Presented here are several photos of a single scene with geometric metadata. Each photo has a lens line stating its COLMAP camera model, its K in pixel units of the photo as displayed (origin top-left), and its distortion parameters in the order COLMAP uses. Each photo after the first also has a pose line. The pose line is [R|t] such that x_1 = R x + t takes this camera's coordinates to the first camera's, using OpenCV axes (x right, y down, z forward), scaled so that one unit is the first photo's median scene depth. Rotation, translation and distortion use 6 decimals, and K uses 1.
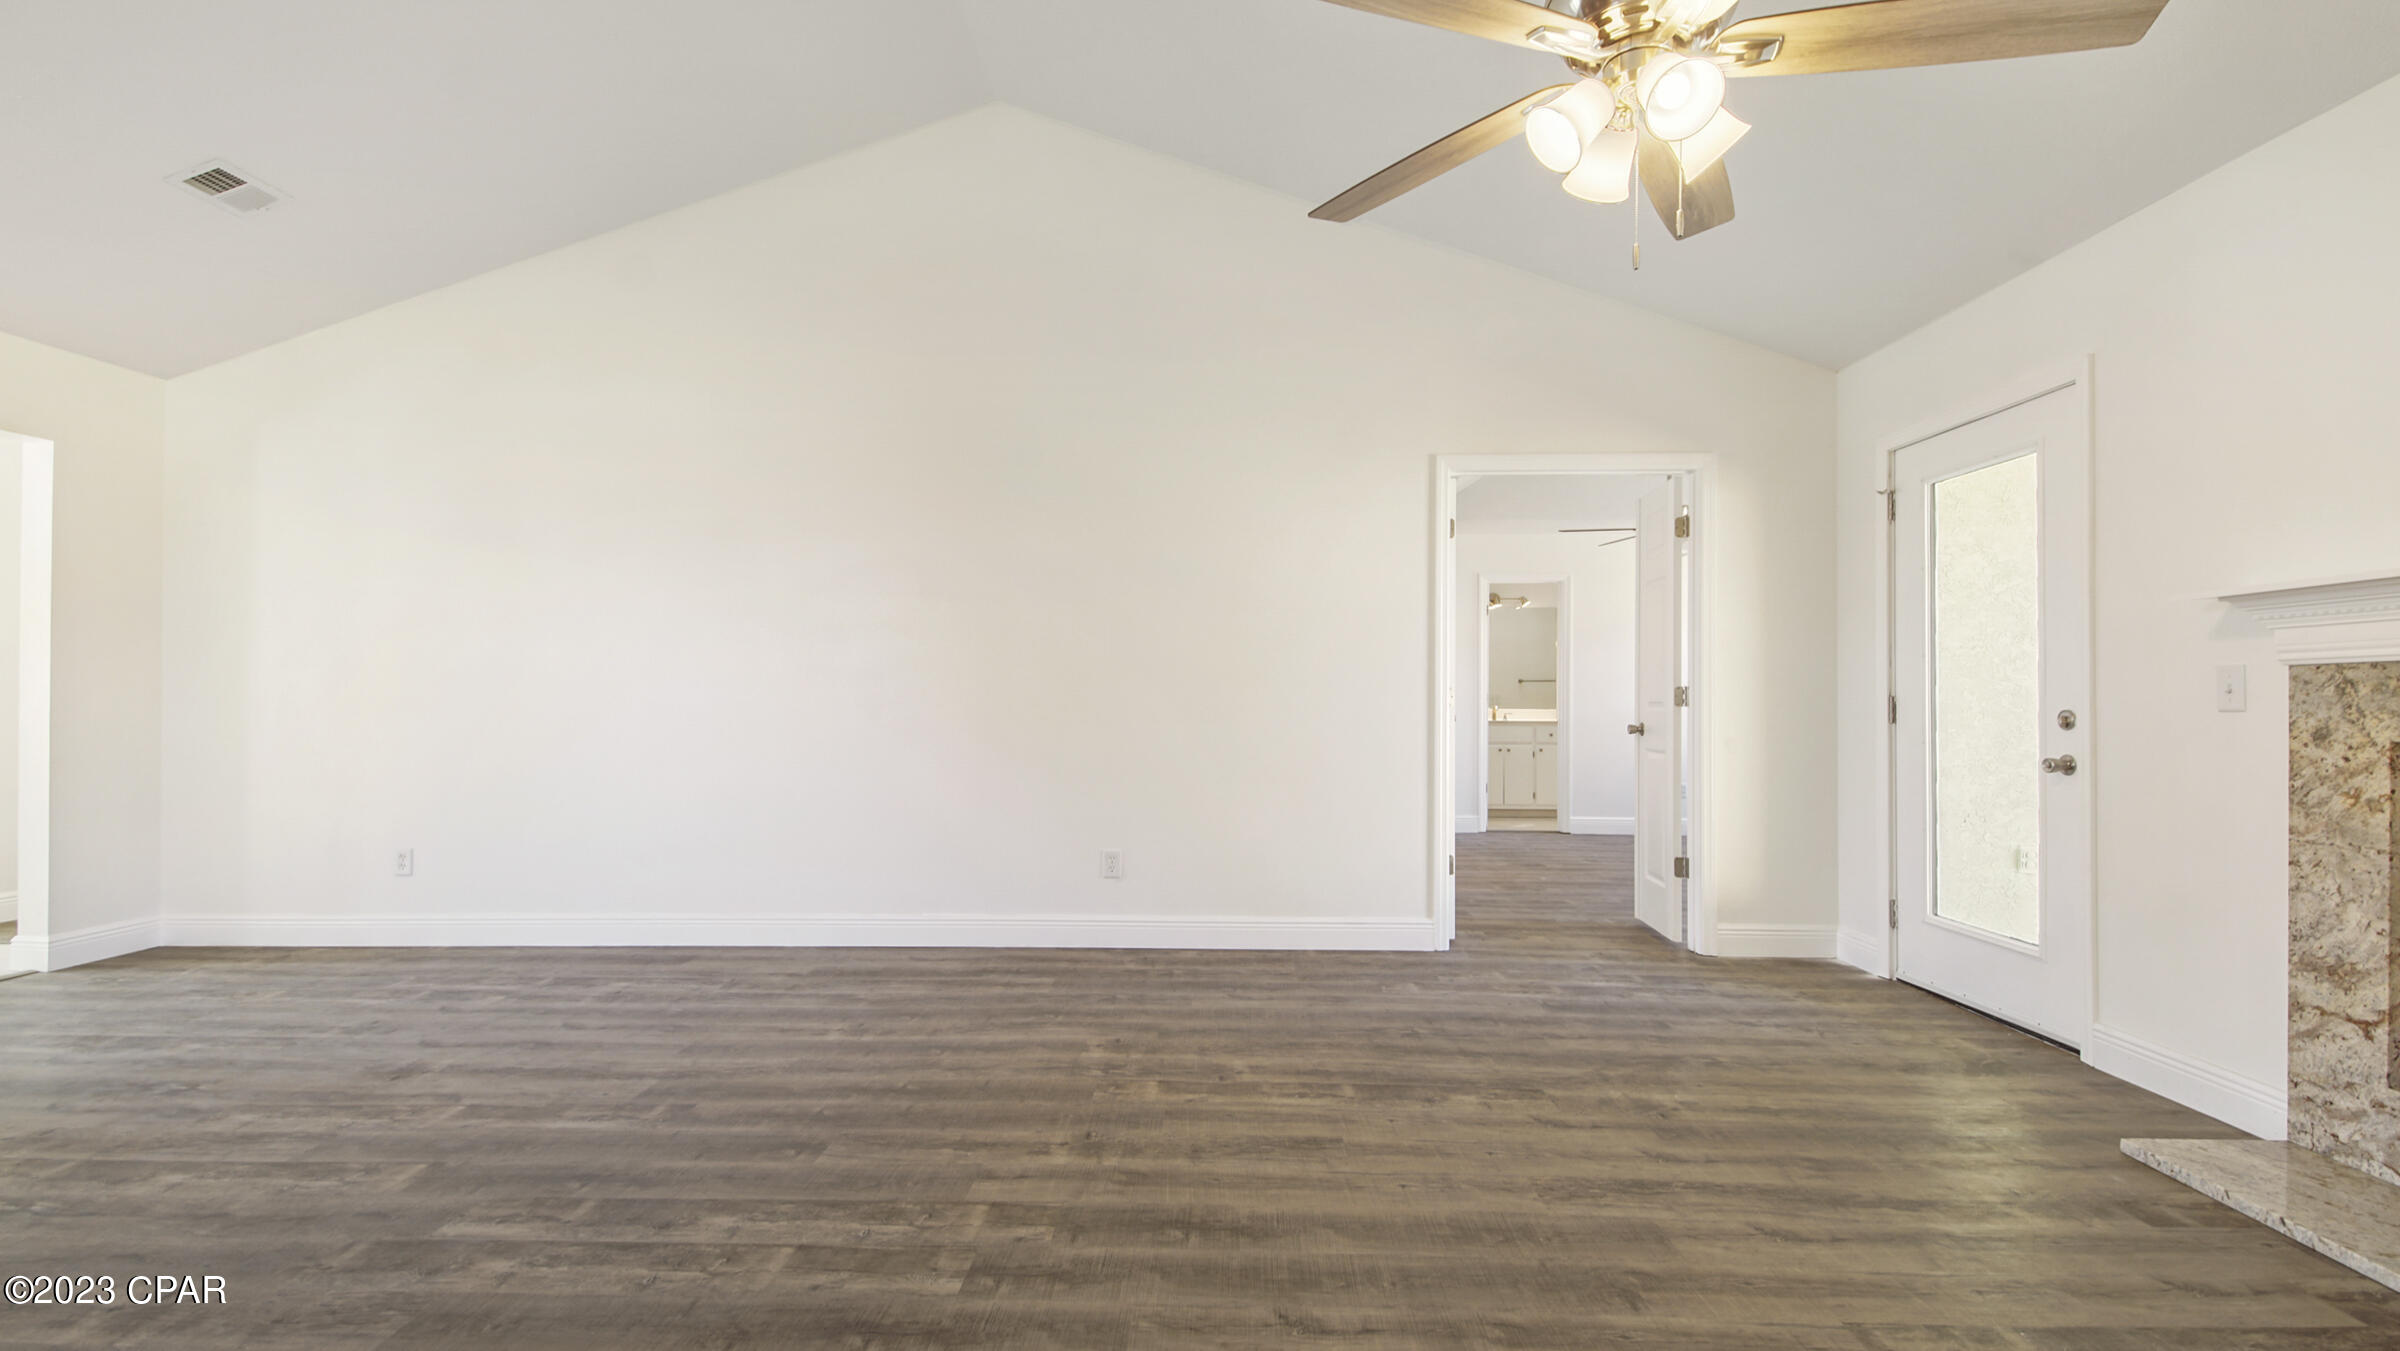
lens RADIAL K [[1062.9, 0, 1199.1], [0, 1062.9, 681.4], [0, 0, 1]] dist [0.040732, -0.022962]
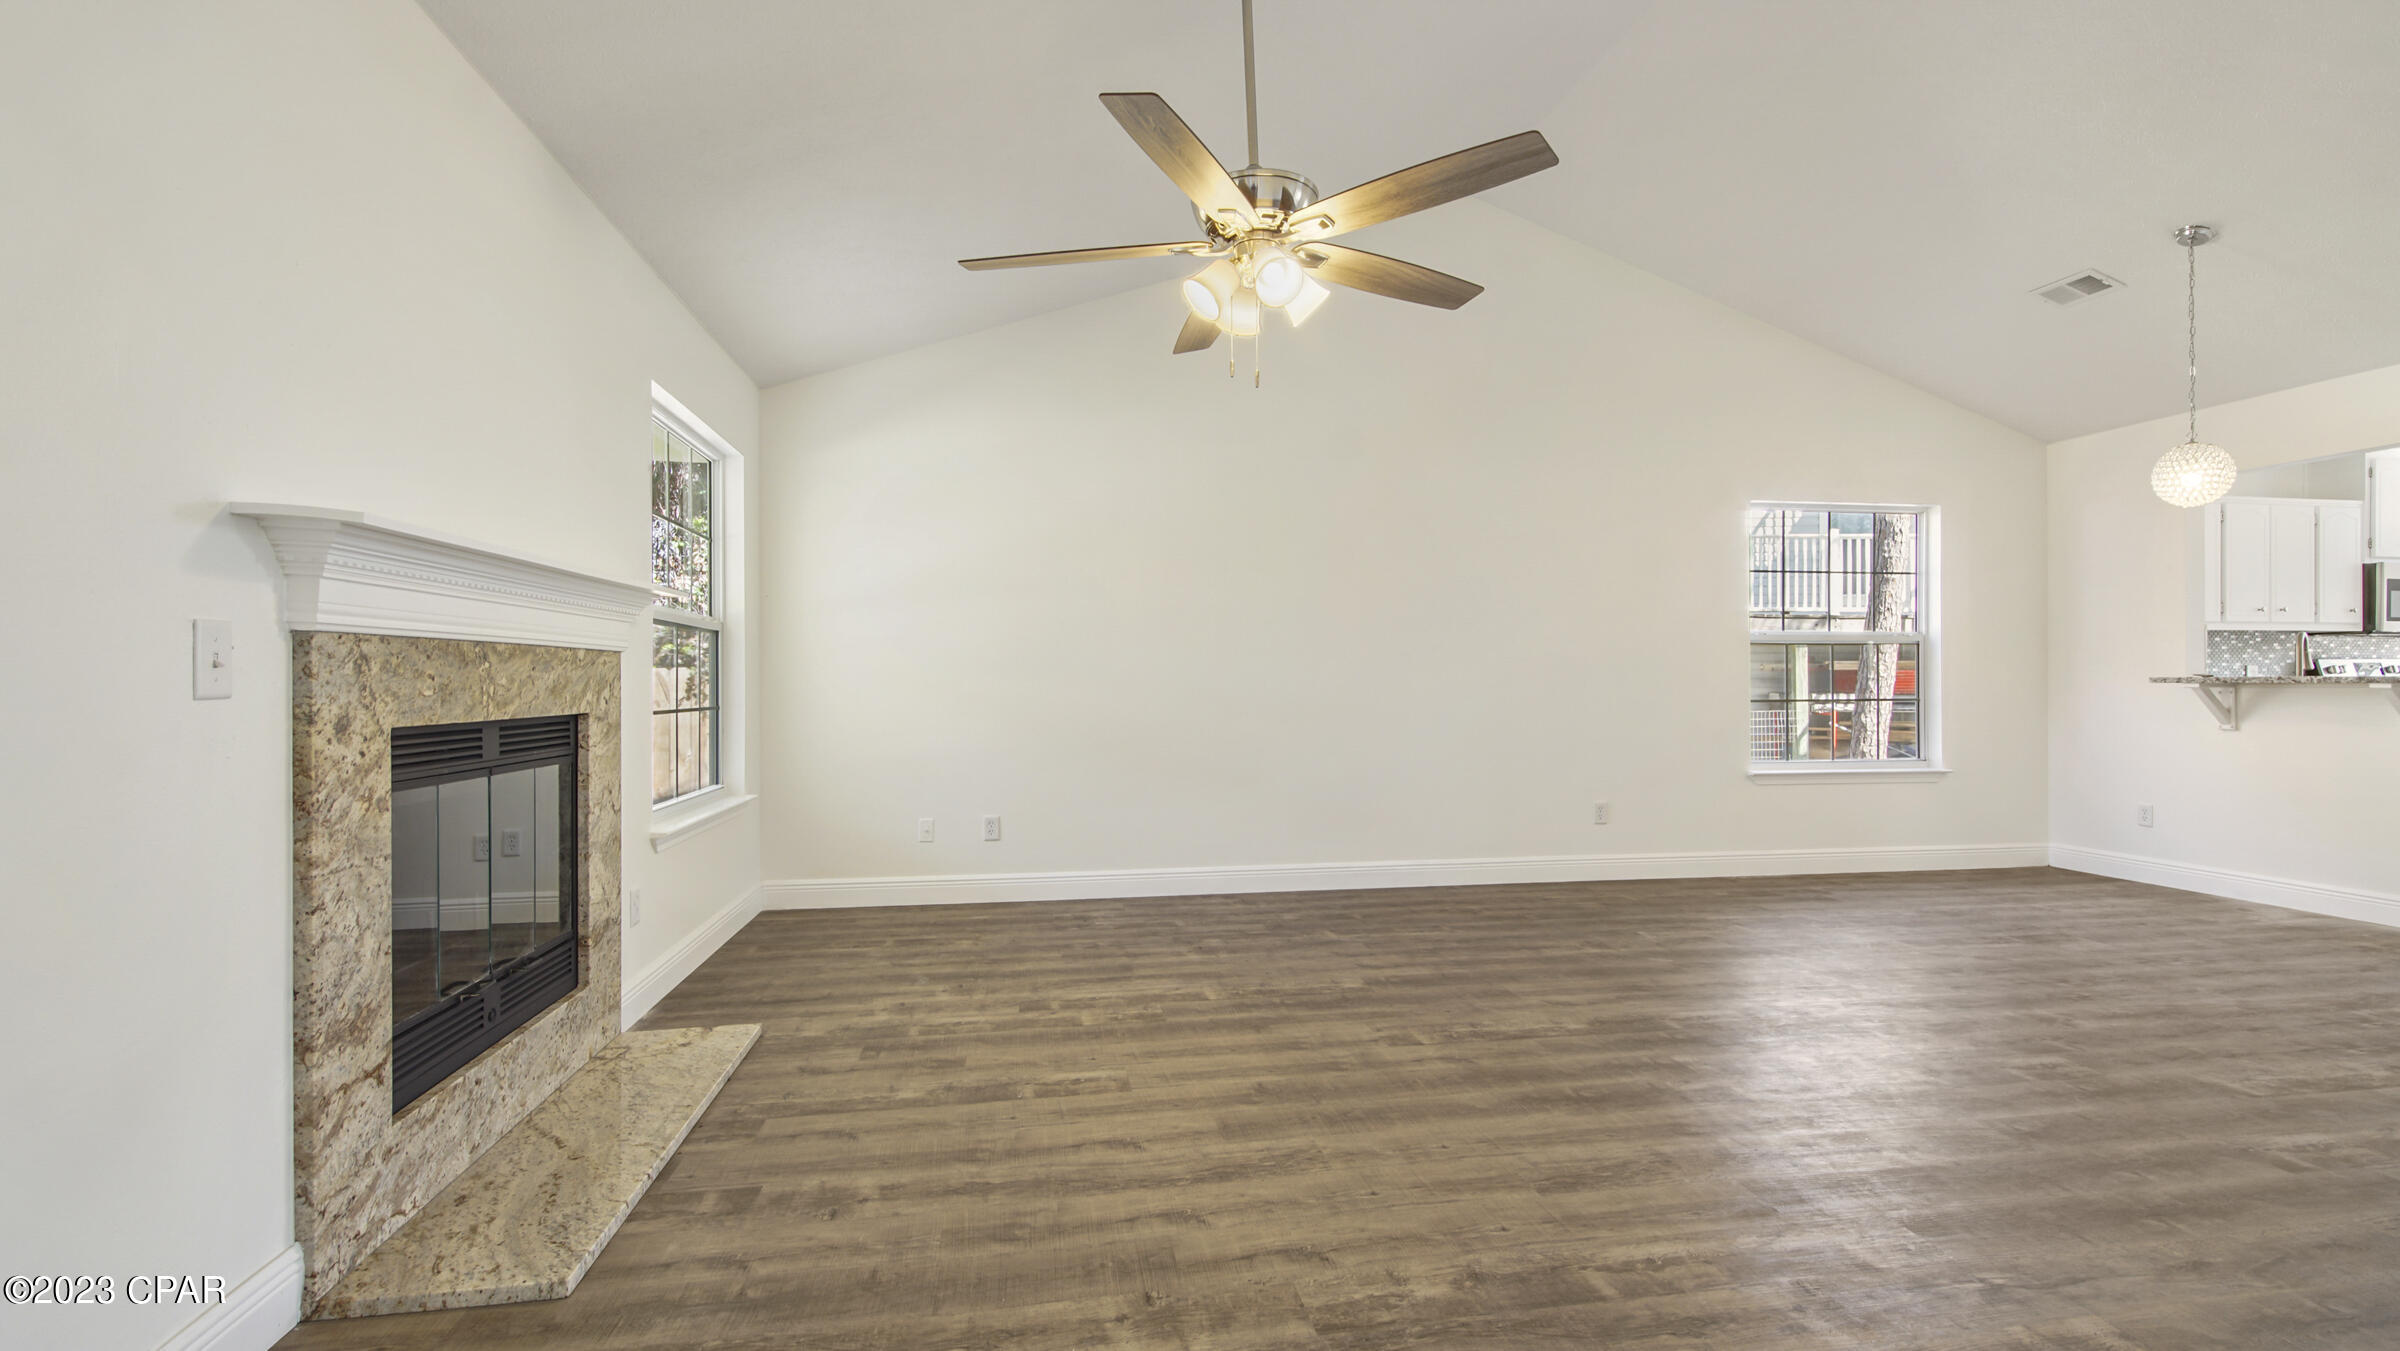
lens RADIAL K [[1062.9, 0, 1199.1], [0, 1062.9, 681.4], [0, 0, 1]] dist [0.040732, -0.022962]
pose [[-0.979582, -0.004663, -0.200990, 0.613448], [-0.001021, 0.999833, -0.018220, 0.032071], [0.201041, -0.017643, -0.979424, 1.903333]]
